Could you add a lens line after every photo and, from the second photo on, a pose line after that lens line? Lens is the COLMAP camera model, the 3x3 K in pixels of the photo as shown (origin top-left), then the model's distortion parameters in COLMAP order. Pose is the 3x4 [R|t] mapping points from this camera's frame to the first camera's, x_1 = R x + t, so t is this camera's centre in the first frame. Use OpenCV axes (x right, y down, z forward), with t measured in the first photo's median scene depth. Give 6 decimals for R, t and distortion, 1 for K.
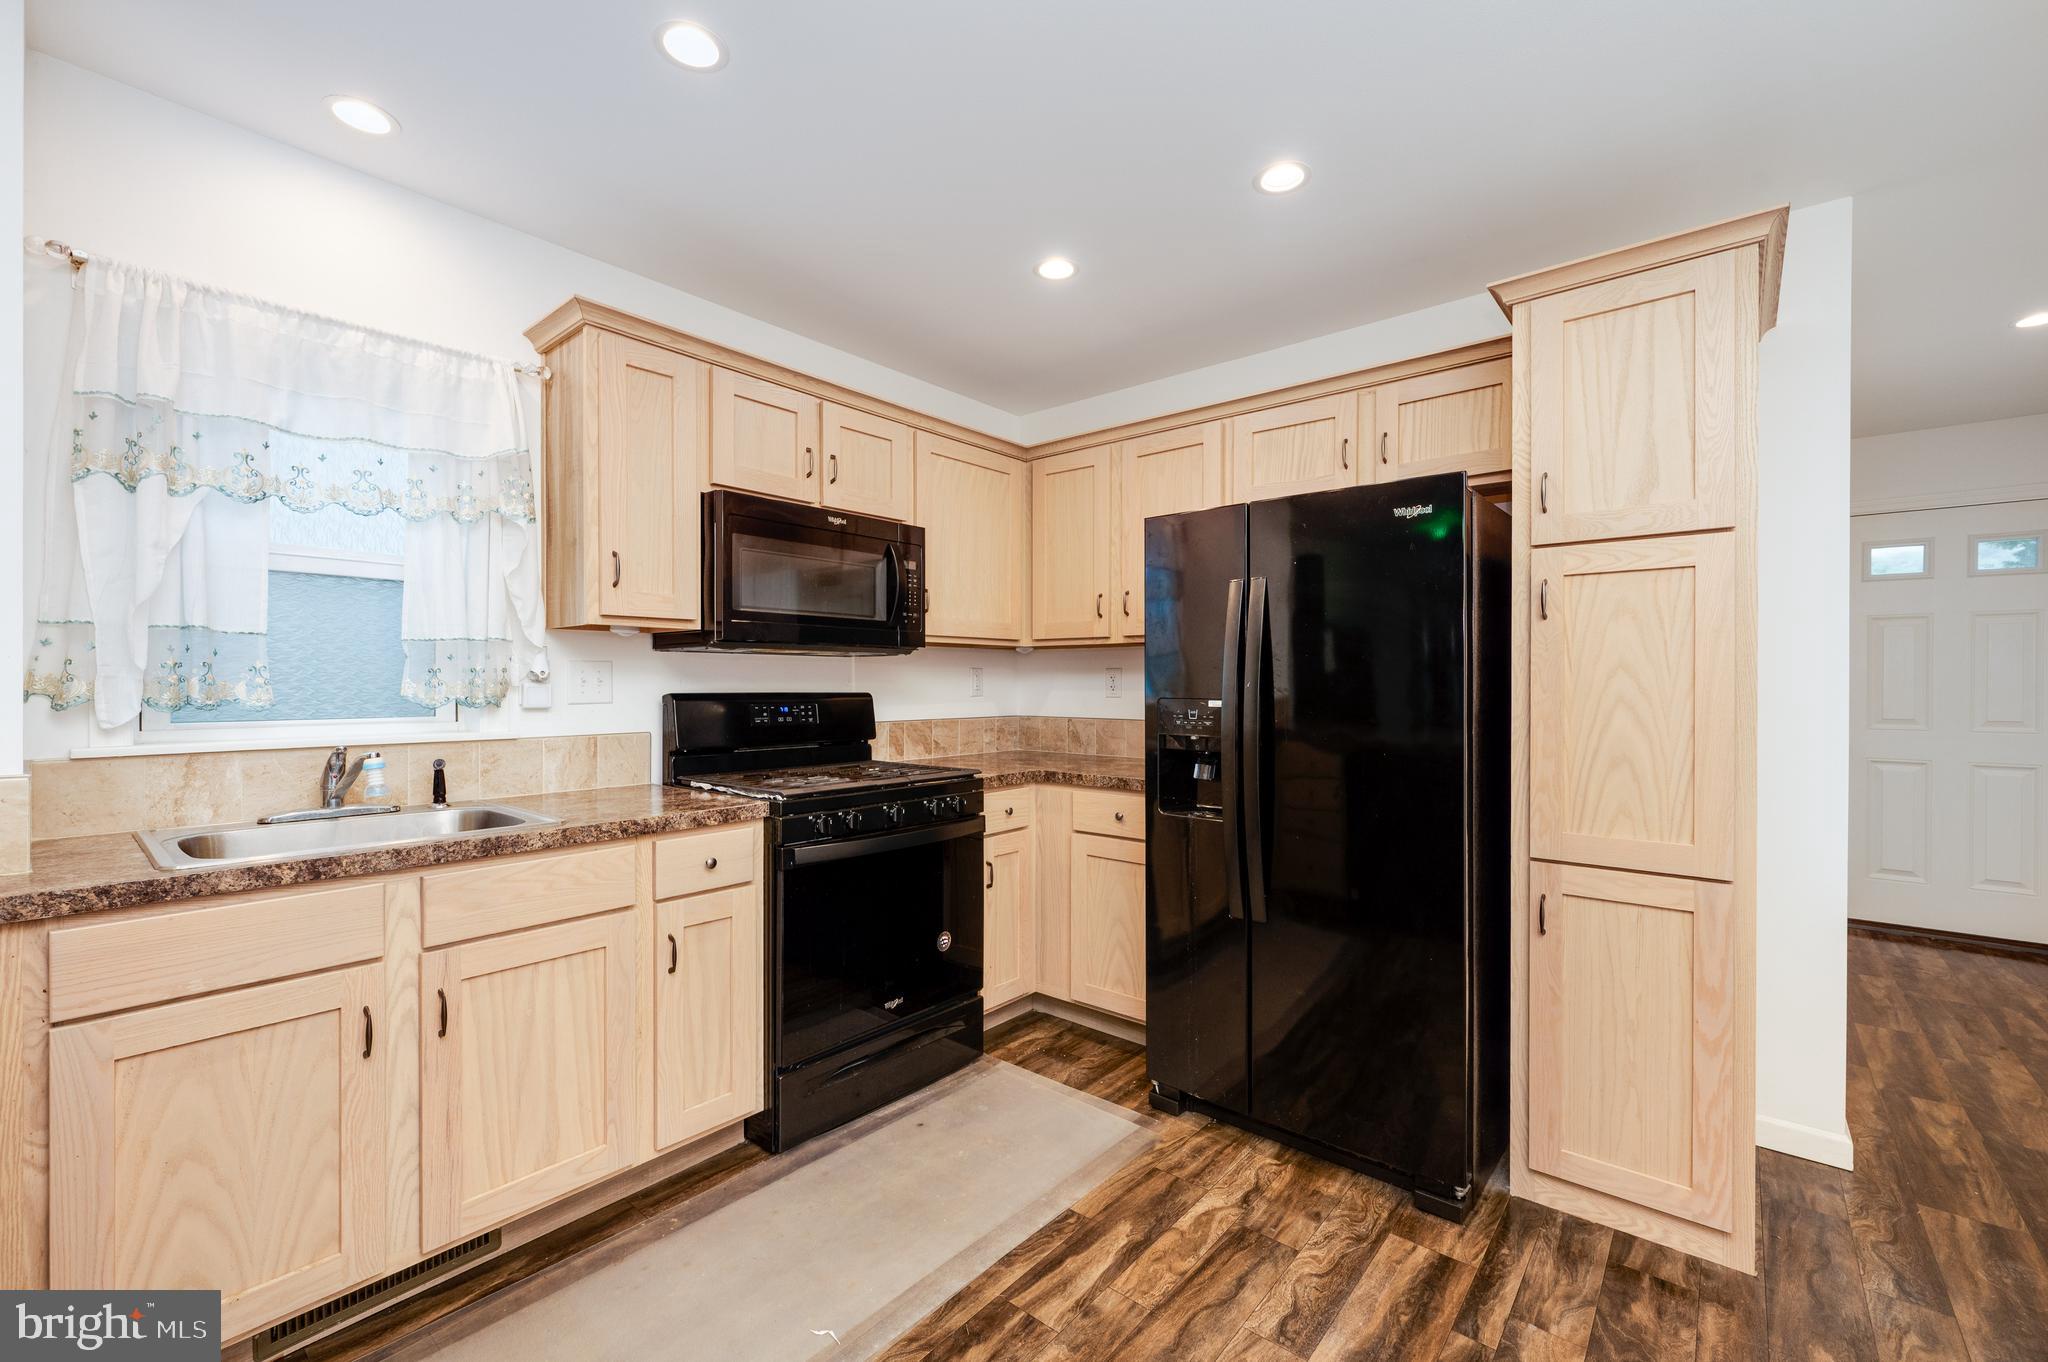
lens RADIAL K [[835.1, 0, 1022.6], [0, 835.1, 686.3], [0, 0, 1]] dist [-0.004240, 0.000628]
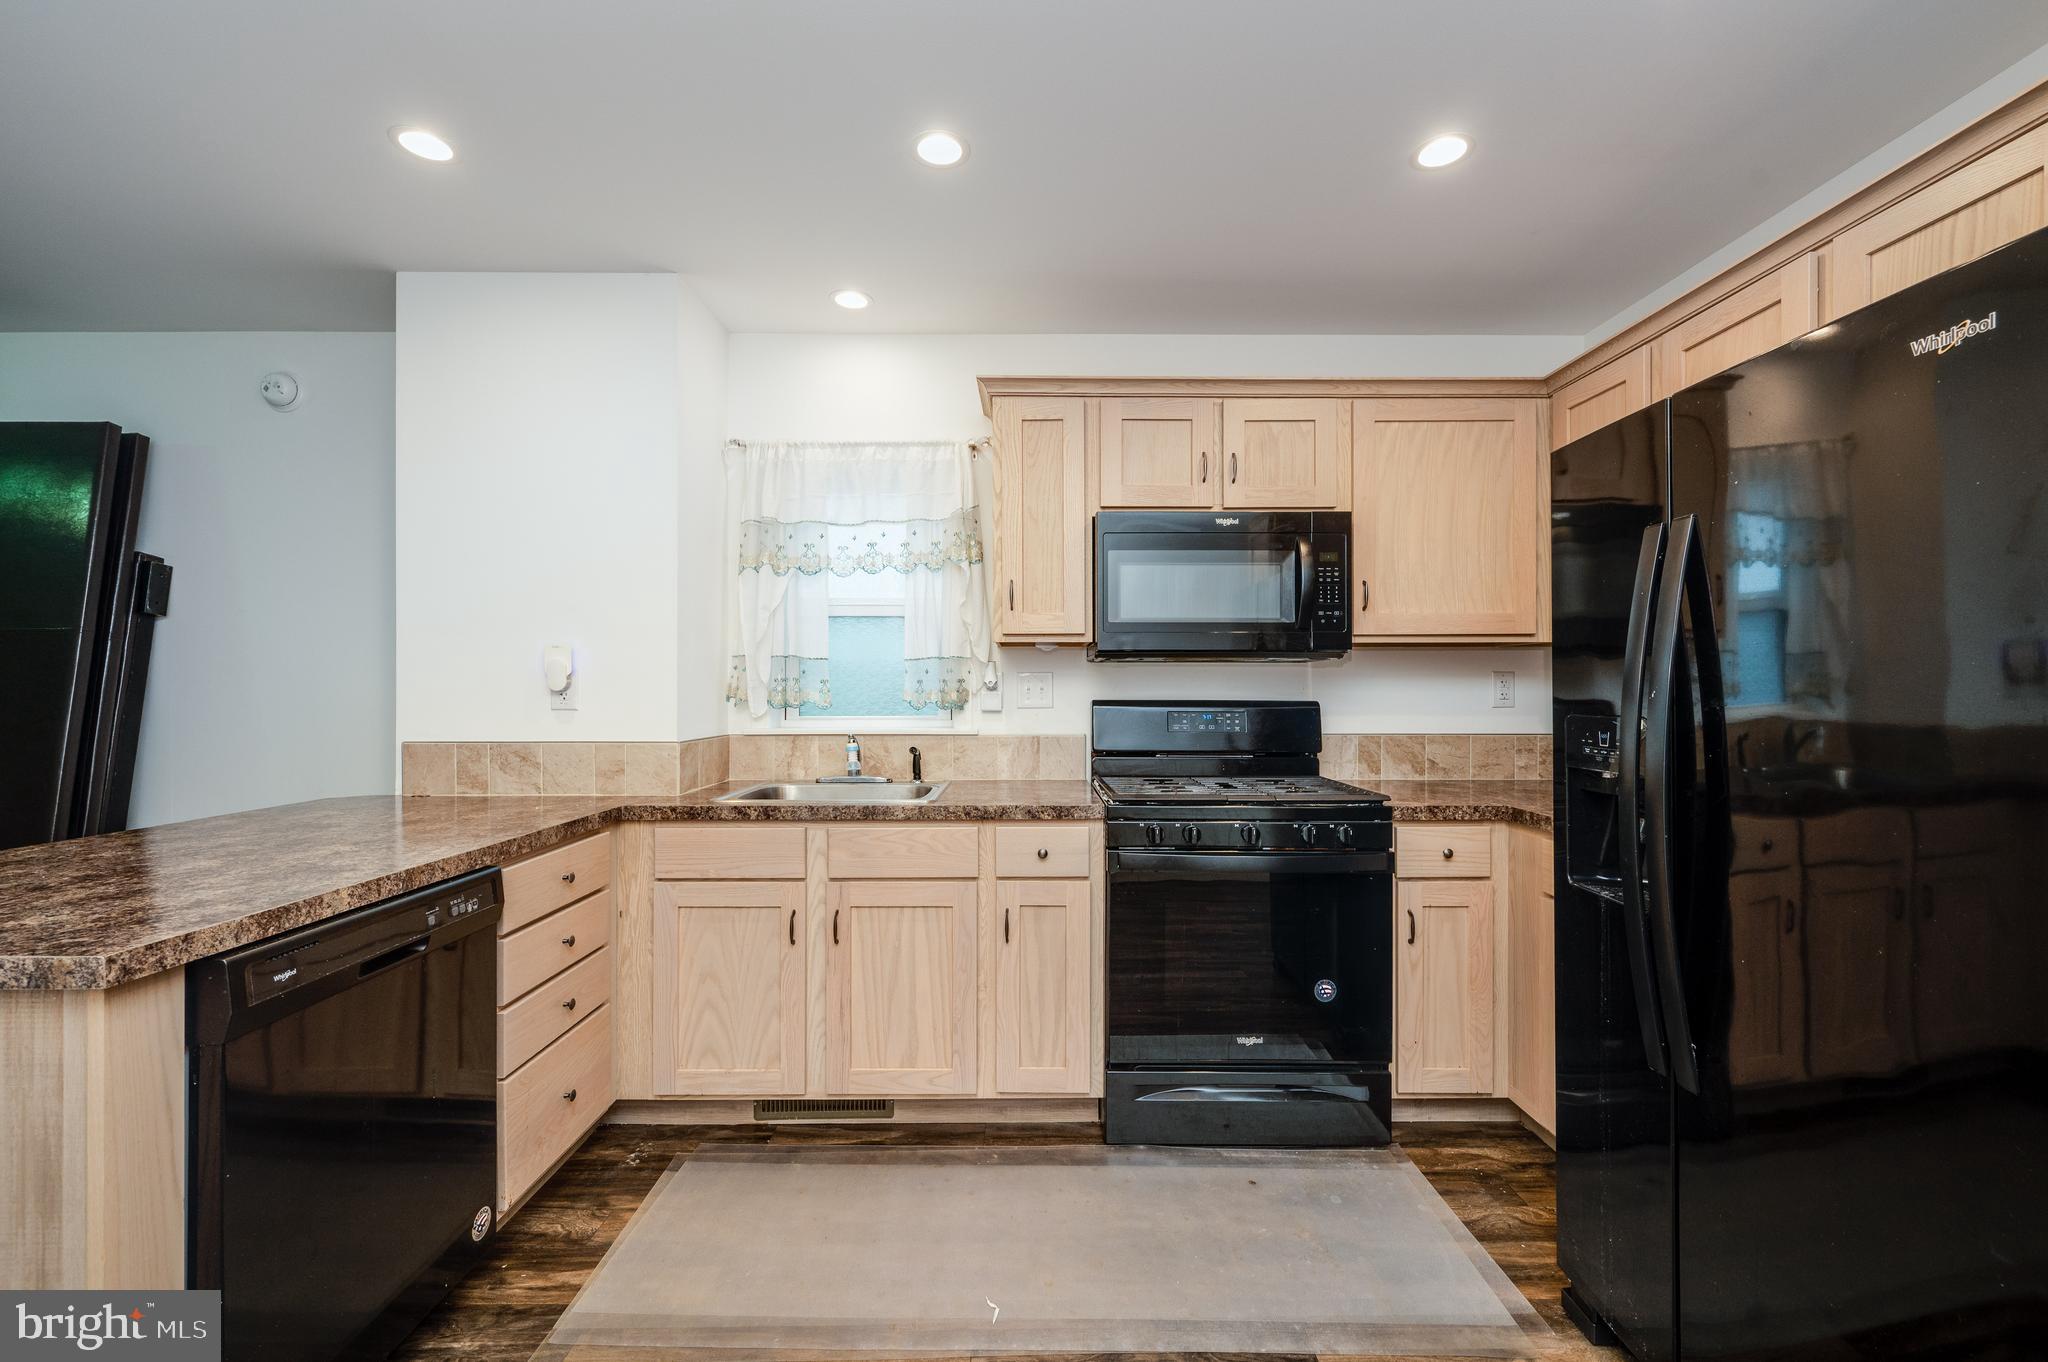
lens RADIAL K [[835.1, 0, 1029.7], [0, 835.1, 687.5], [0, 0, 1]] dist [-0.004240, 0.000628]
pose [[0.651309, -0.001361, -0.758811, 0.450129], [-0.002483, 0.999989, -0.003925, -0.004202], [0.758809, 0.004440, 0.651299, 0.257513]]
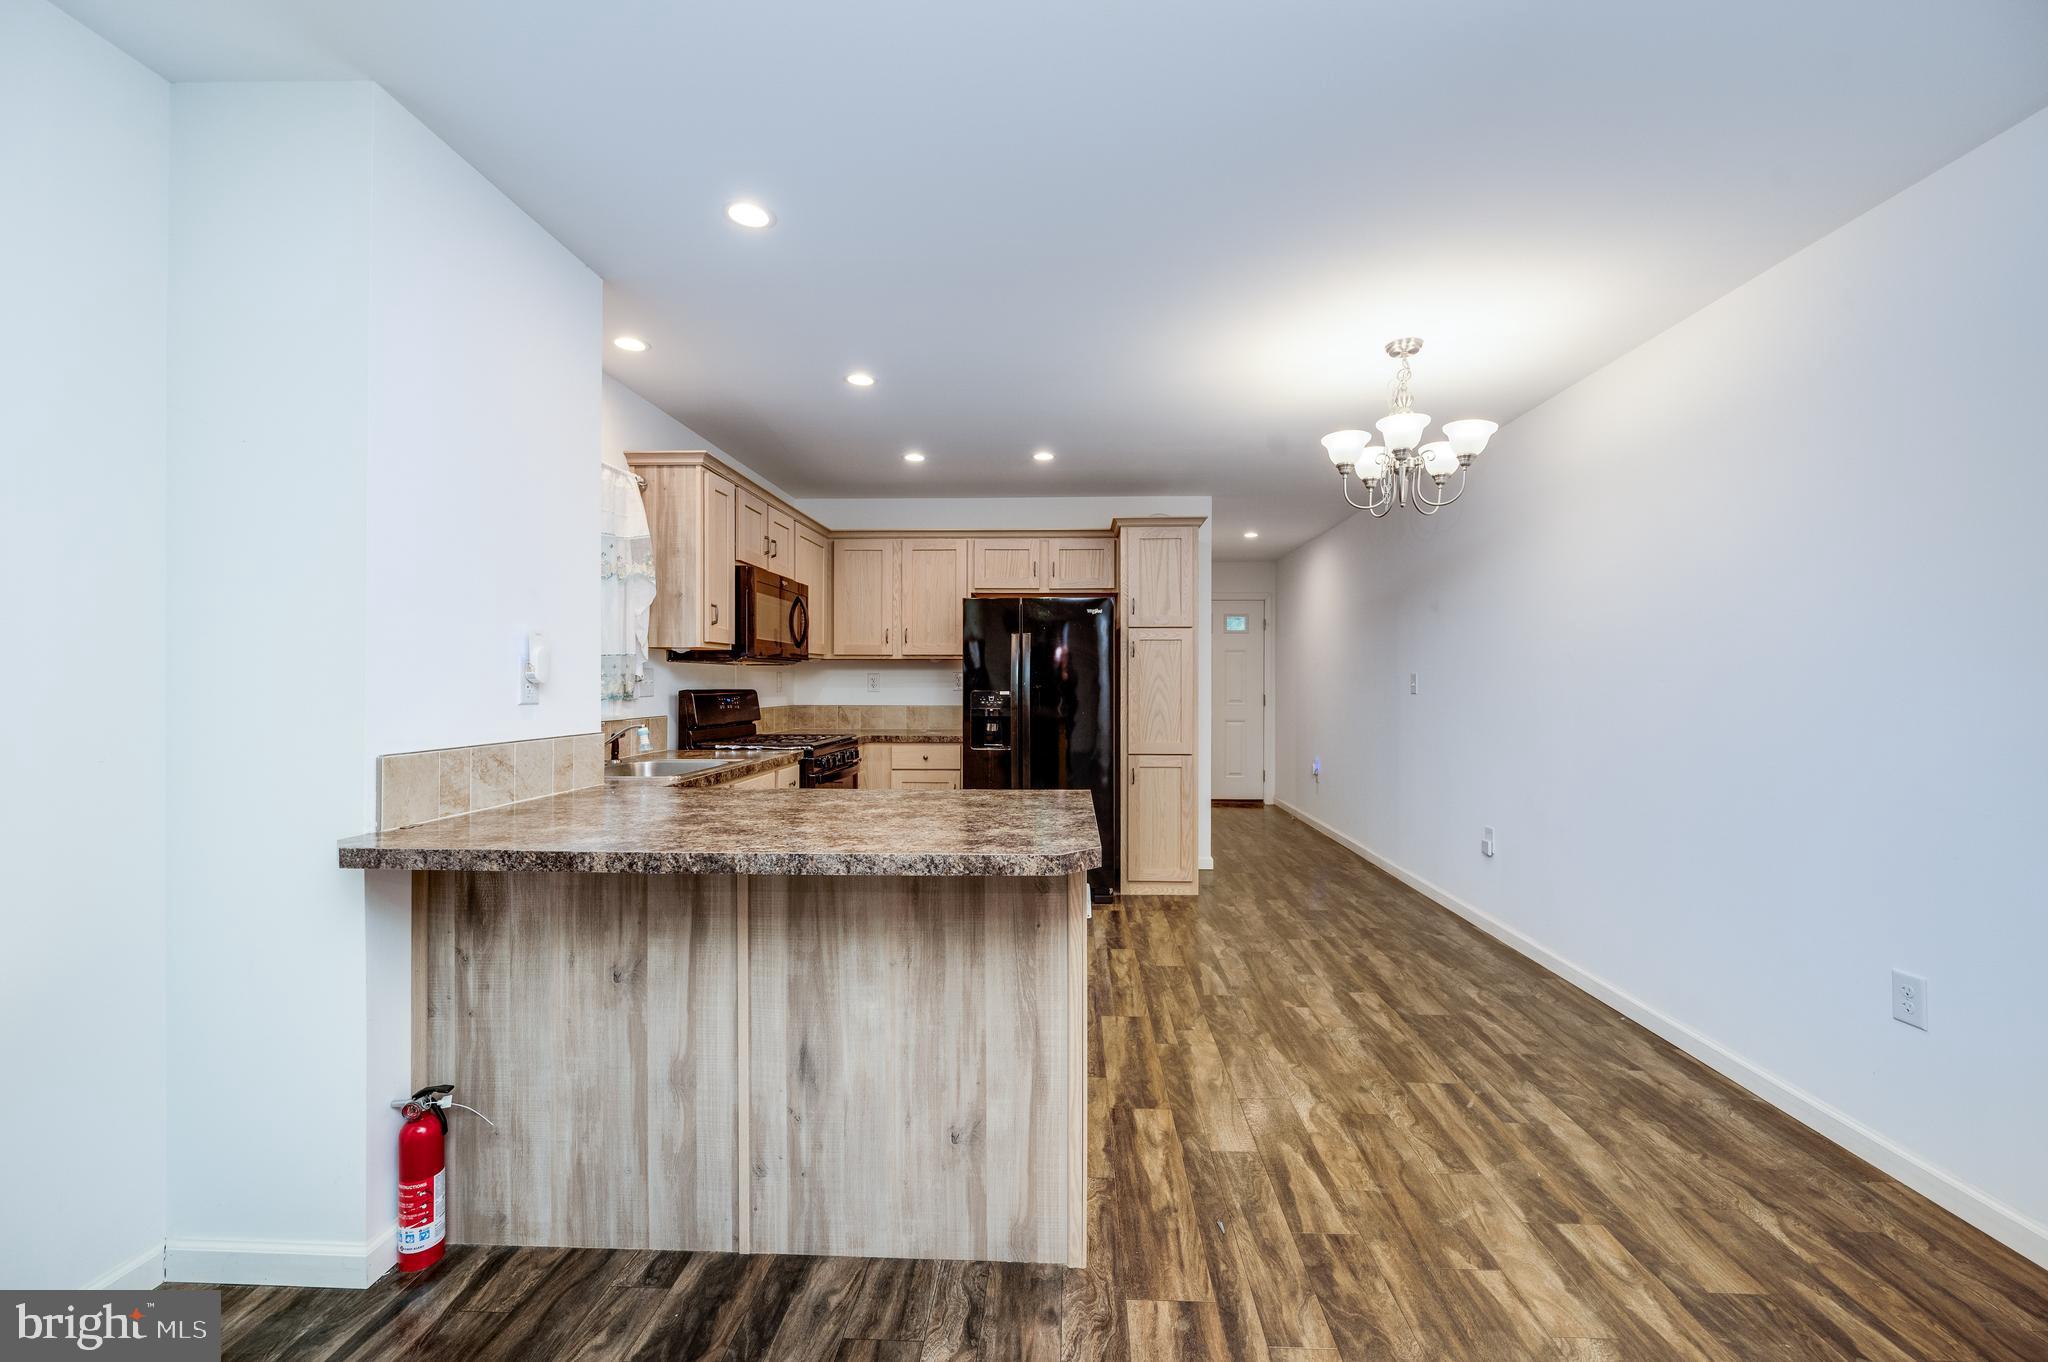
lens RADIAL K [[839.2, 0, 1030.5], [0, 839.2, 663.7], [0, 0, 1]] dist [0.015598, -0.001170]
pose [[0.793196, 0.012239, 0.608843, -1.054278], [0.004392, 0.999657, -0.025817, 0.003609], [-0.608950, 0.023152, 0.792870, -0.734699]]
